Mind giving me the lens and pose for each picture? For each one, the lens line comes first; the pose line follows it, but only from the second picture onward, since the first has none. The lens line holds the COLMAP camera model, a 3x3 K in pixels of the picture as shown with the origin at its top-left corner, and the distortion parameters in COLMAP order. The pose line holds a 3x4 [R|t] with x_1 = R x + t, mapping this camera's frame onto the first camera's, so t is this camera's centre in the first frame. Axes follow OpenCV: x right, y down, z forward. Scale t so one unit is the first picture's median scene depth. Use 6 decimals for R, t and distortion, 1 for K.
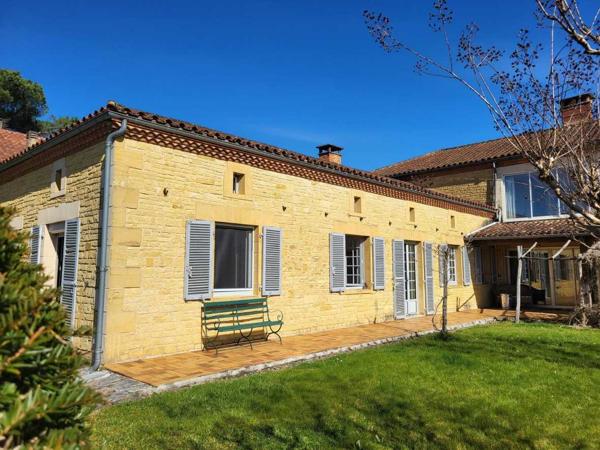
lens RADIAL K [[449.6, 0, 299.4], [0, 449.6, 224.9], [0, 0, 1]] dist [0.034516, 0.002888]
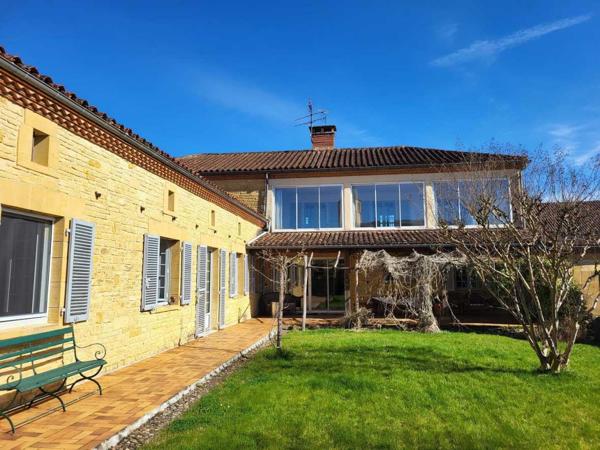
lens RADIAL K [[449.6, 0, 301.6], [0, 449.6, 224.3], [0, 0, 1]] dist [0.034516, 0.002888]
pose [[0.797391, 0.063690, 0.600092, -0.167908], [-0.052328, 0.997967, -0.036387, 0.014514], [-0.601190, -0.002387, 0.799103, 0.206600]]
